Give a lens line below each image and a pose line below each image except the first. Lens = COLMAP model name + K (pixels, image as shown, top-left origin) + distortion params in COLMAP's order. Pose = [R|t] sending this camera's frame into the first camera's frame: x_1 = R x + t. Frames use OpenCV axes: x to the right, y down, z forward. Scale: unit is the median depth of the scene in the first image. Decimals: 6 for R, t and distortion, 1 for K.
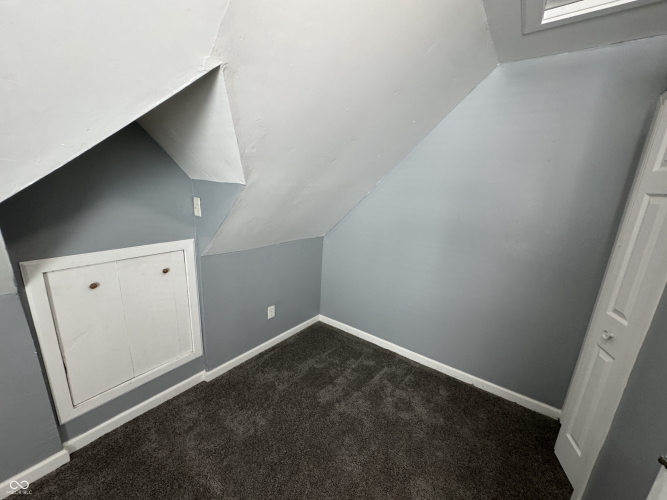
lens RADIAL K [[268.0, 0, 334.4], [0, 268.0, 249.9], [0, 0, 1]] dist [-0.002948, 0.000261]
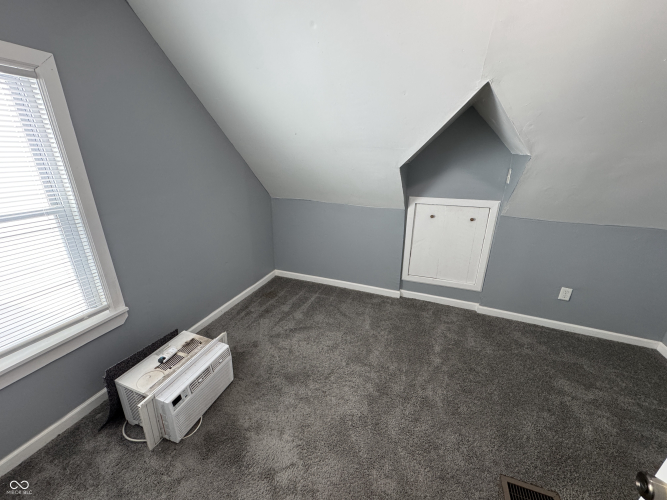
lens RADIAL K [[268.0, 0, 331.5], [0, 268.0, 247.4], [0, 0, 1]] dist [-0.002948, 0.000261]
pose [[0.251982, 0.272584, -0.928549, 0.564038], [-0.222566, 0.950113, 0.218517, 0.074243], [0.941791, 0.151601, 0.300080, -0.135065]]
